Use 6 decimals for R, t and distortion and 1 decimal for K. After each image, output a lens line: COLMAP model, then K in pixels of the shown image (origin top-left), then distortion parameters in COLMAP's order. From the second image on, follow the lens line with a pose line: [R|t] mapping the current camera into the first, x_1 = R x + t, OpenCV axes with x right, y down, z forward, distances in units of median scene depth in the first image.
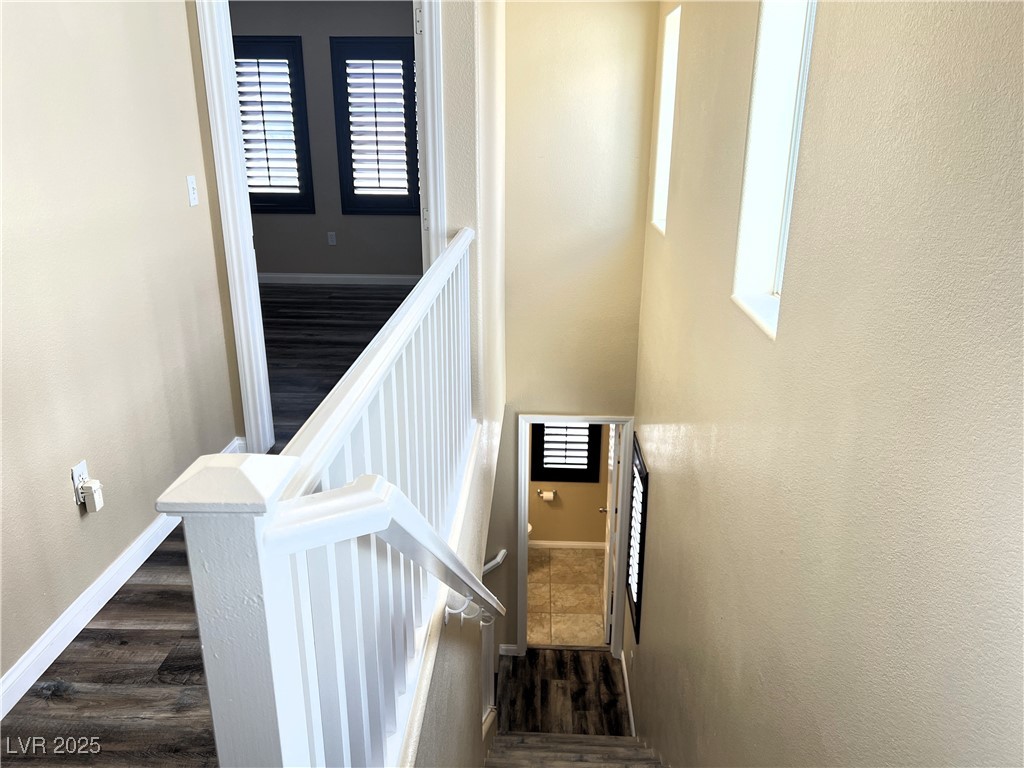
lens RADIAL K [[767.6, 0, 507.1], [0, 767.6, 376.0], [0, 0, 1]] dist [0.091141, -0.090677]
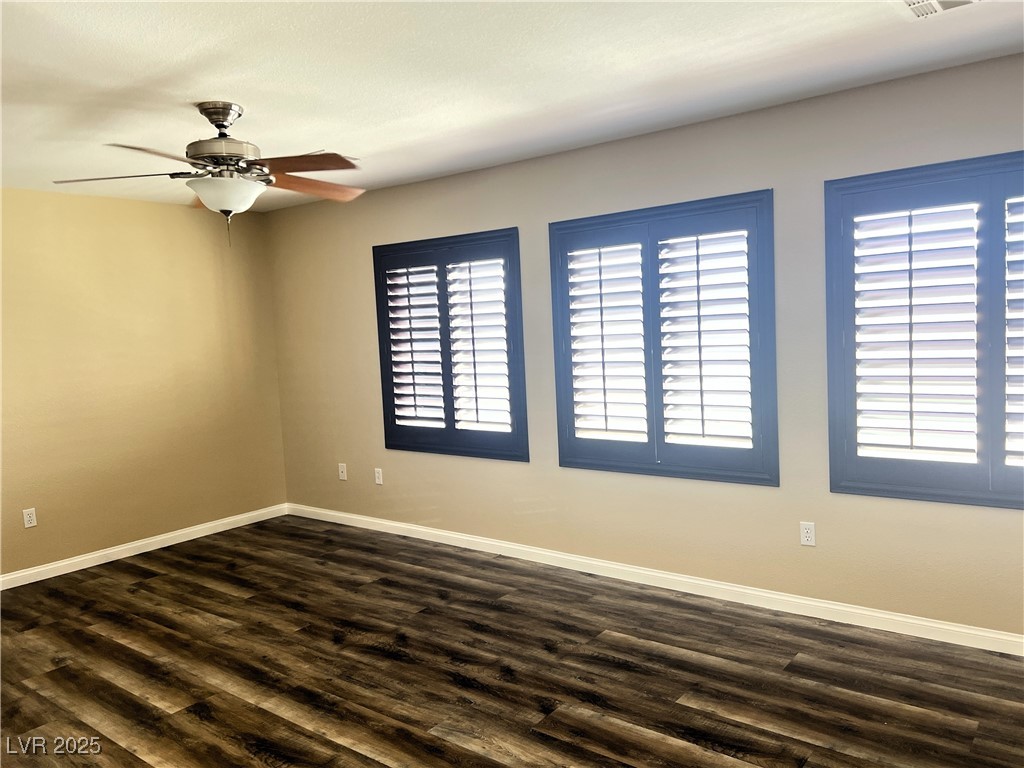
lens RADIAL K [[767.6, 0, 507.1], [0, 767.6, 376.0], [0, 0, 1]] dist [0.091141, -0.090677]
pose [[0.806514, -0.002278, -0.591211, -0.080972], [-0.139648, 0.970962, -0.194246, -0.160079], [0.574485, 0.239223, 0.782776, 0.462924]]
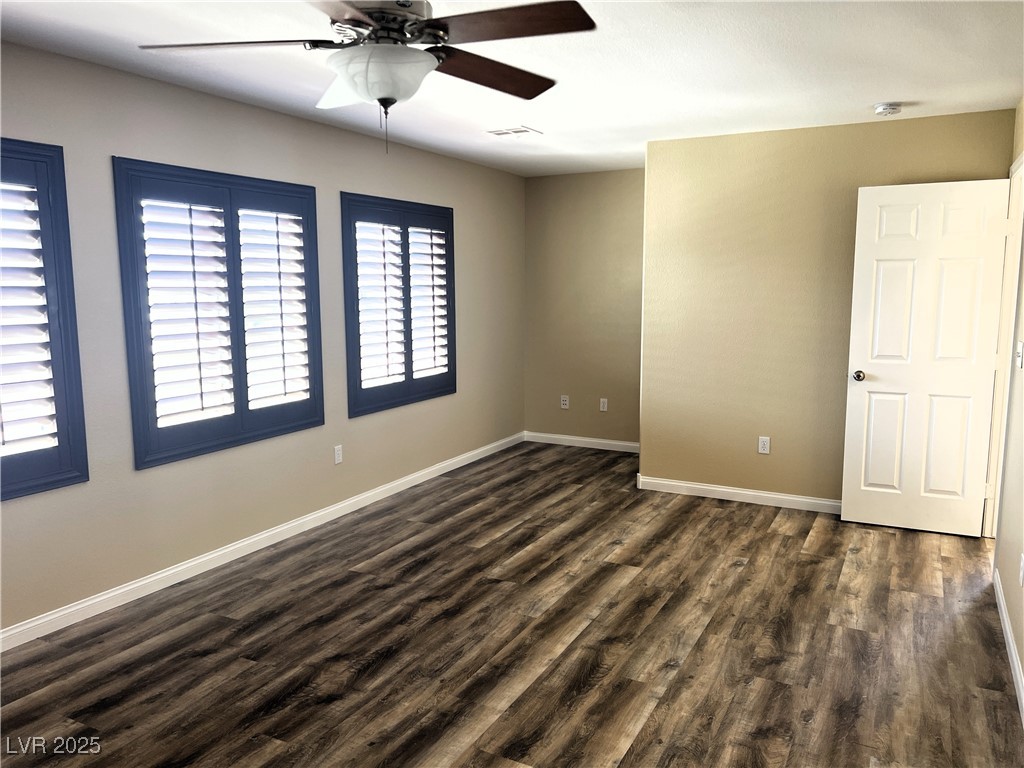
lens RADIAL K [[767.6, 0, 507.1], [0, 767.6, 376.0], [0, 0, 1]] dist [0.091141, -0.090677]
pose [[0.438305, -0.111315, 0.891907, -0.839558], [0.297165, 0.954447, -0.026914, -0.193693], [-0.848281, 0.276840, 0.451418, 0.562054]]
